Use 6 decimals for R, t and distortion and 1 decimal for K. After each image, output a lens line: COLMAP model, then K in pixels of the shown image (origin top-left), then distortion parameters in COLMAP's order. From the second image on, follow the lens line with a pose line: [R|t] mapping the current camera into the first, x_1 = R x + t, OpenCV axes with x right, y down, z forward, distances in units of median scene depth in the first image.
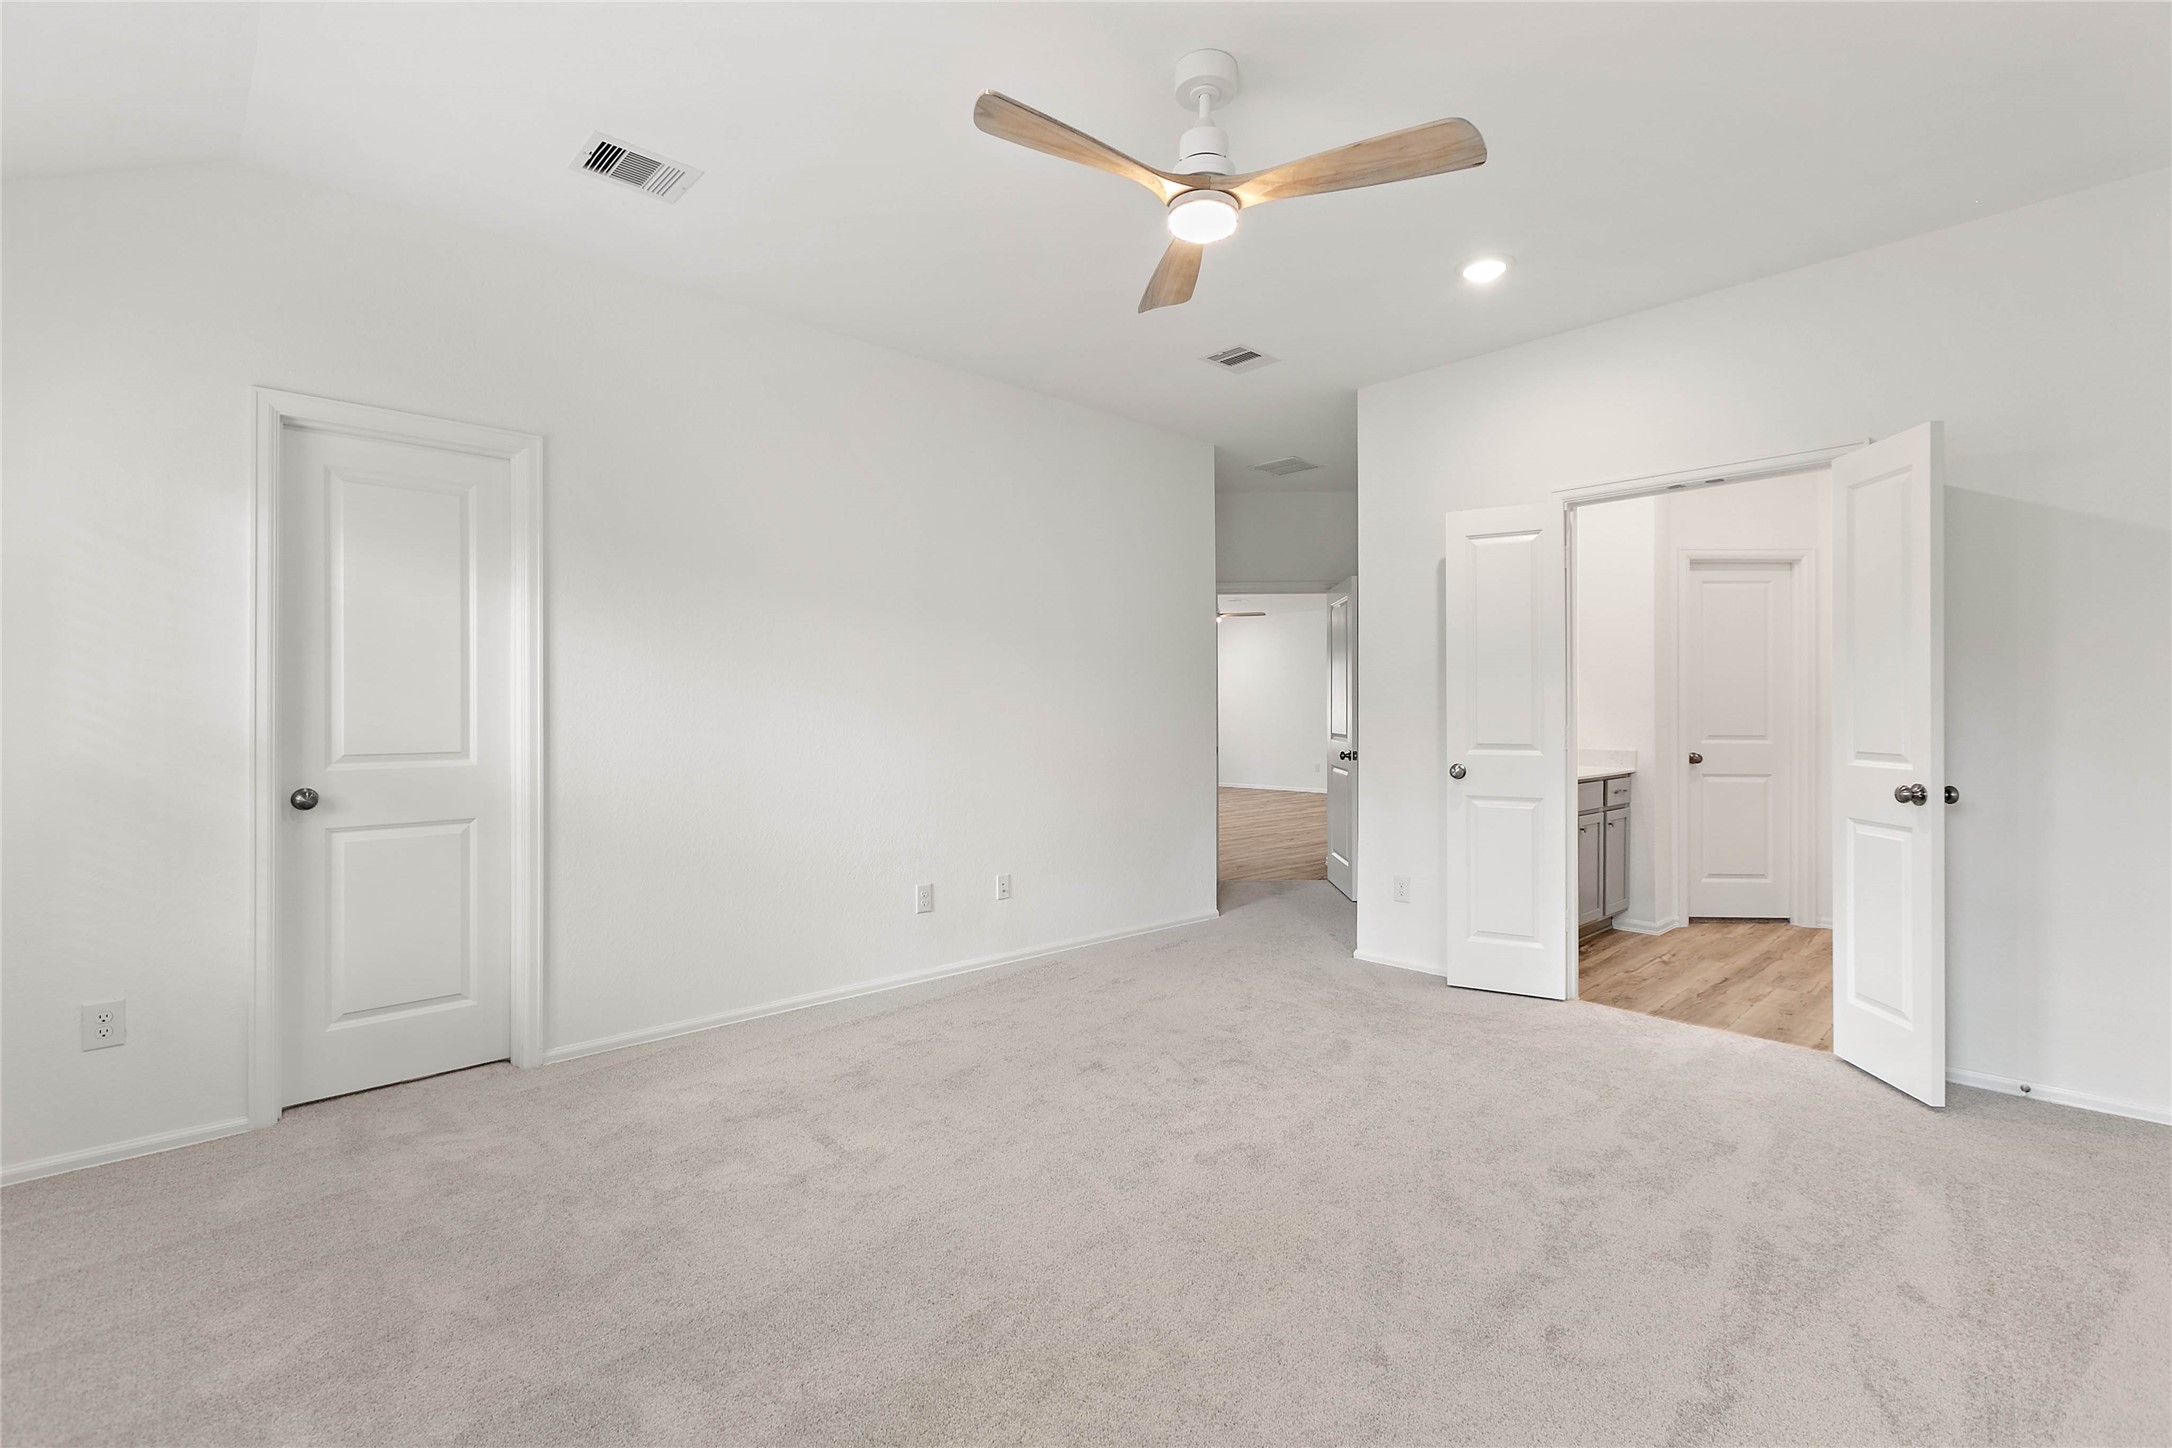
lens RADIAL K [[1001.1, 0, 1086.5], [0, 1001.1, 721.5], [0, 0, 1]] dist [-0.000847, -0.000579]
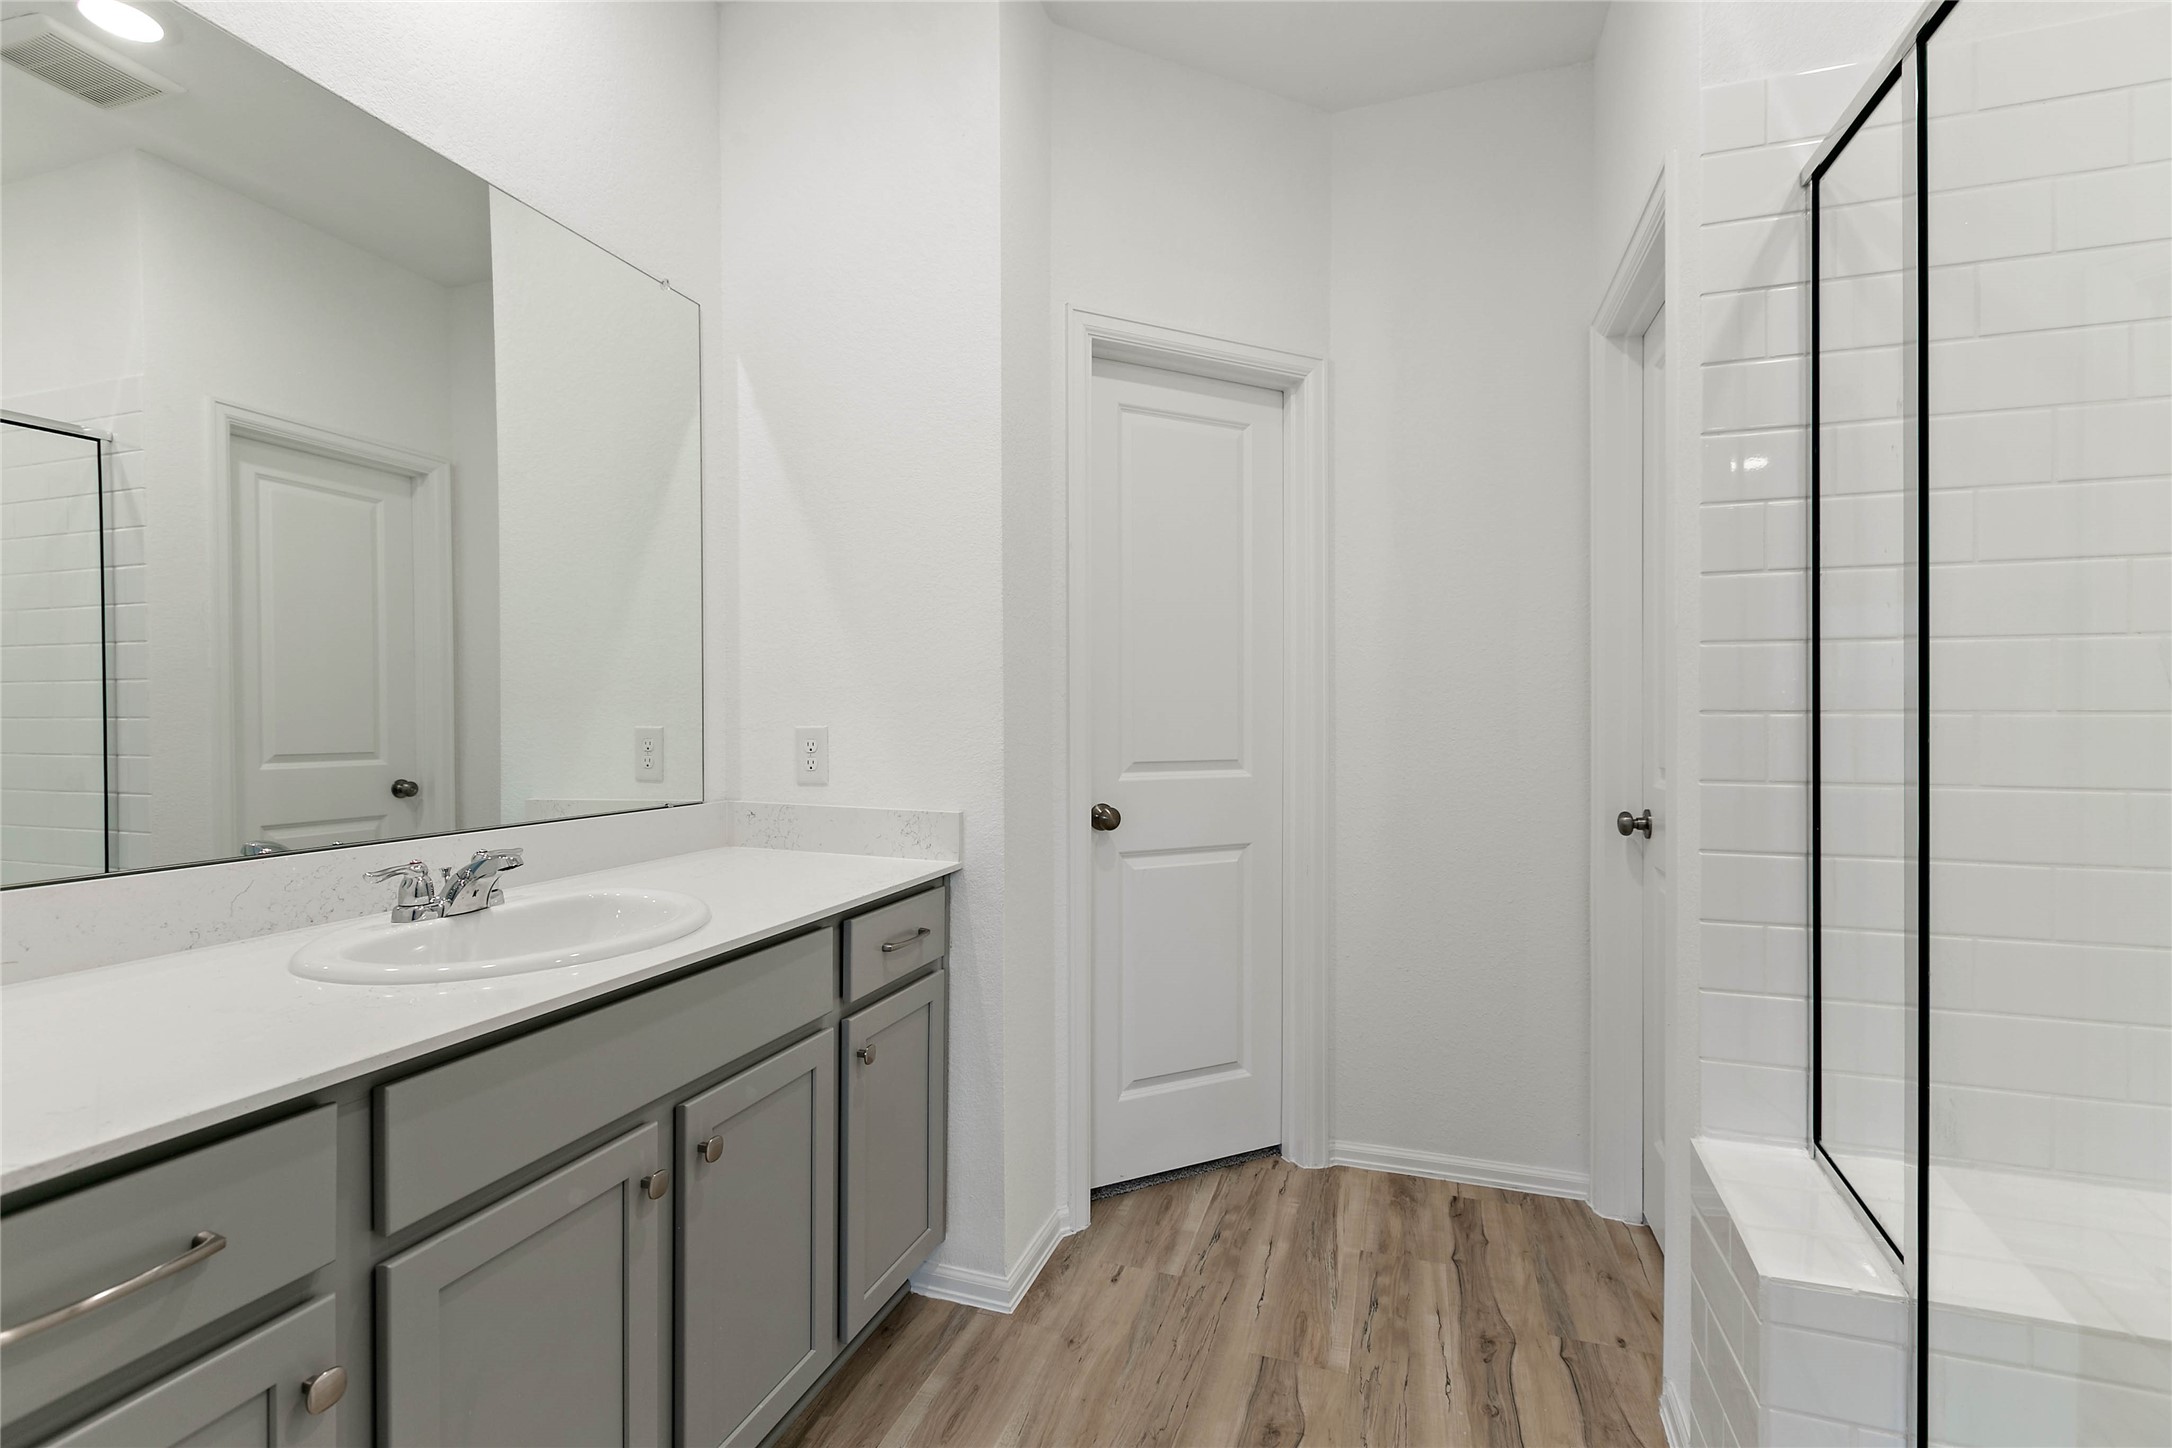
lens RADIAL K [[991.7, 0, 1086.0], [0, 991.7, 724.0], [0, 0, 1]] dist [-0.000888, -0.000543]
pose [[0.880722, -0.003570, 0.473621, 0.449548], [0.001618, 0.999988, 0.004528, -0.005136], [-0.473632, -0.003222, 0.880717, 0.708530]]
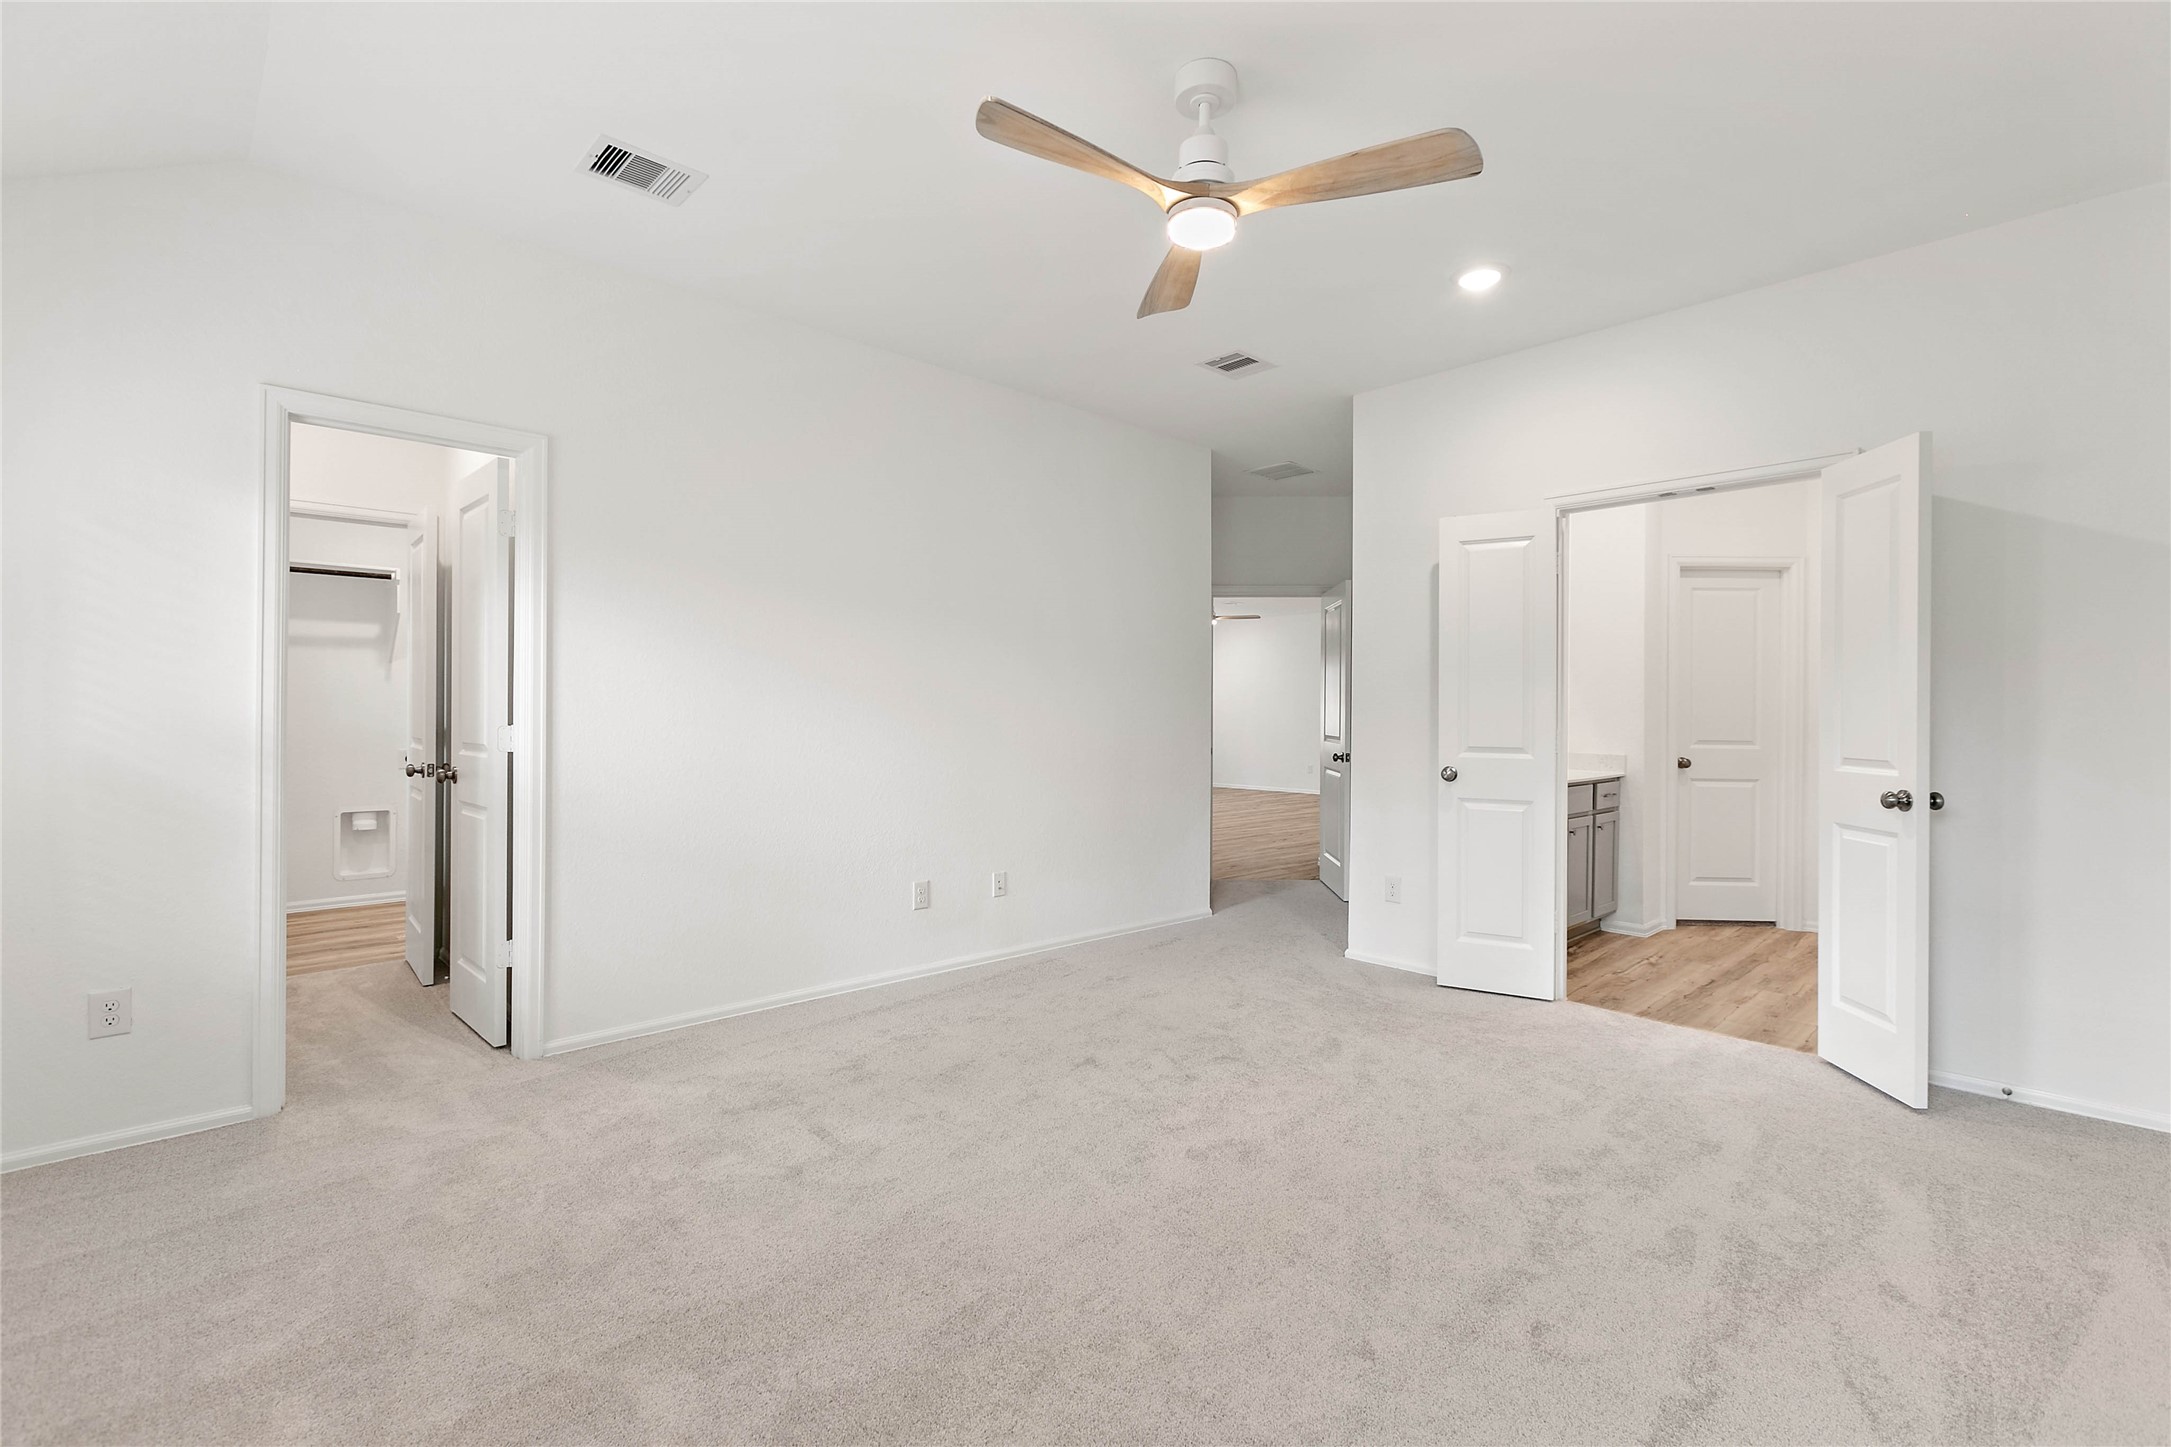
lens RADIAL K [[991.3, 0, 1085.5], [0, 991.3, 723.5], [0, 0, 1]] dist [-0.000888, -0.000543]
pose [[0.999967, 0.008053, 0.000583, 0.002060], [-0.008054, 0.999966, 0.001732, -0.000005], [-0.000569, -0.001737, 0.999998, -0.002497]]
